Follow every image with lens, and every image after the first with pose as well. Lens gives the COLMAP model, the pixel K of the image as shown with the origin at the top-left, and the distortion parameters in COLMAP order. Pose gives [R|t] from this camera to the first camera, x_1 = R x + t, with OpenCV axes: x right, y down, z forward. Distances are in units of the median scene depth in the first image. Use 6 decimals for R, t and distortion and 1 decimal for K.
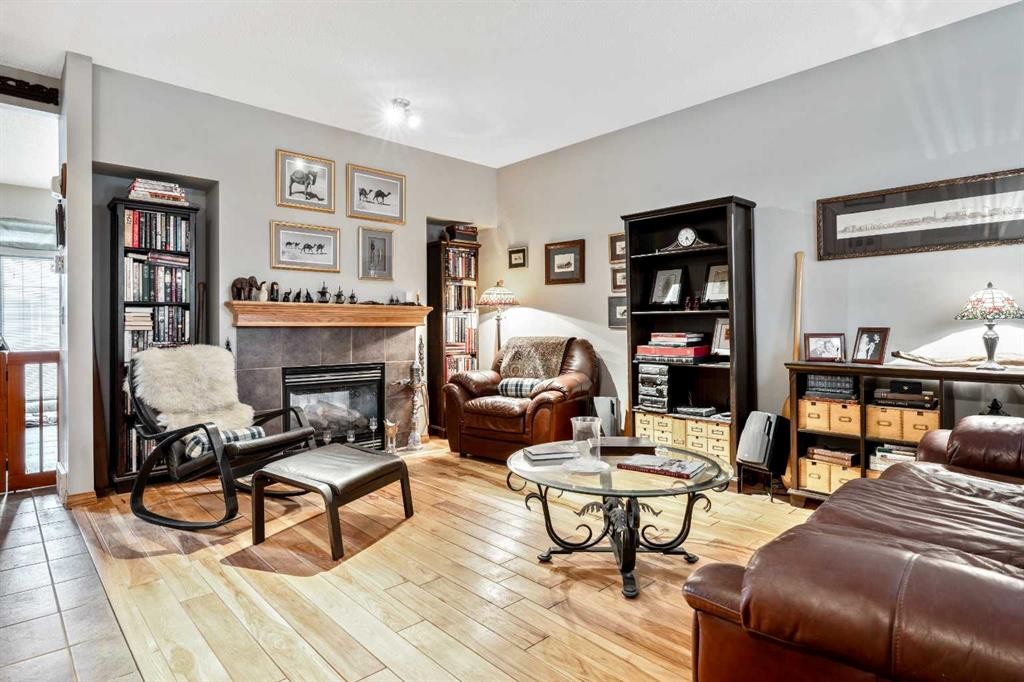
lens RADIAL K [[557.3, 0, 512.9], [0, 557.3, 318.6], [0, 0, 1]] dist [-0.001488, 0.000412]
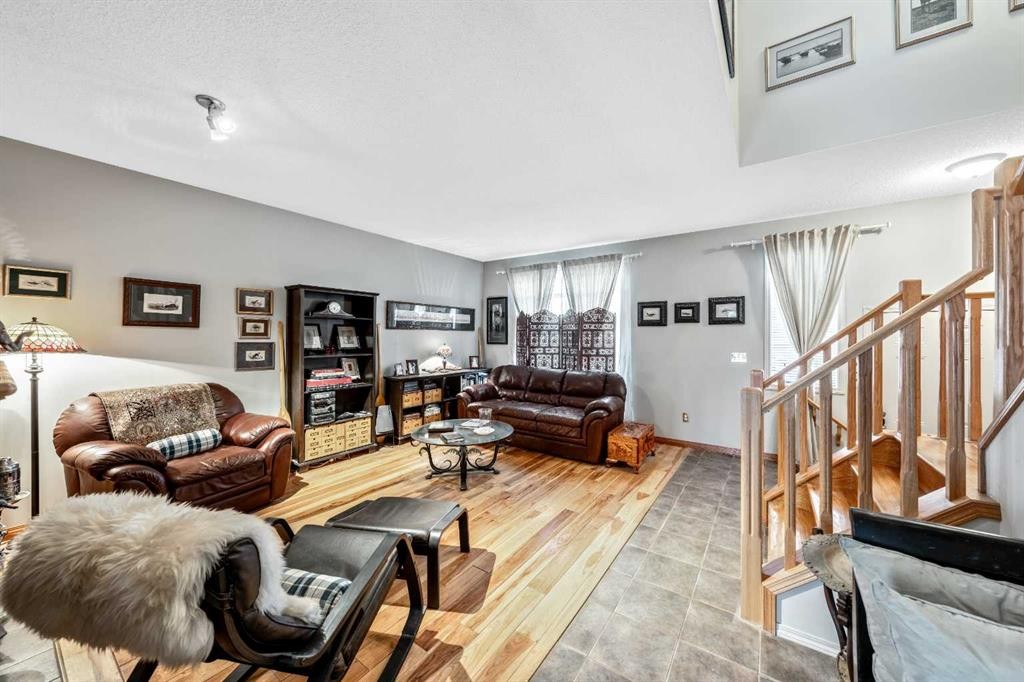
lens RADIAL K [[356.0, 0, 540.0], [0, 356.0, 337.1], [0, 0, 1]] dist [-0.001656, -0.000062]
pose [[-0.243866, 0.006504, 0.969787, -0.732238], [-0.012356, 0.999876, -0.009813, -0.054979], [-0.969730, -0.014376, -0.243755, 0.629723]]
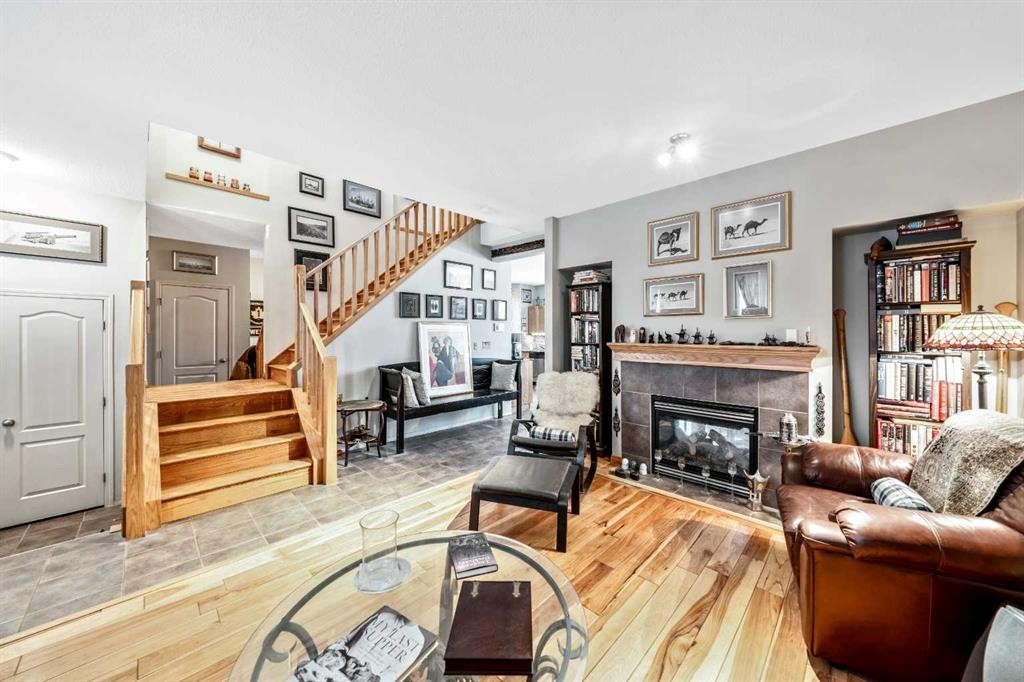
lens RADIAL K [[361.7, 0, 510.6], [0, 361.7, 330.8], [0, 0, 1]] dist [-0.001977, -0.000105]
pose [[0.047113, -0.012779, -0.998808, 0.385392], [0.006284, 0.999902, -0.012496, -0.047438], [0.998870, -0.005688, 0.047189, 0.638848]]
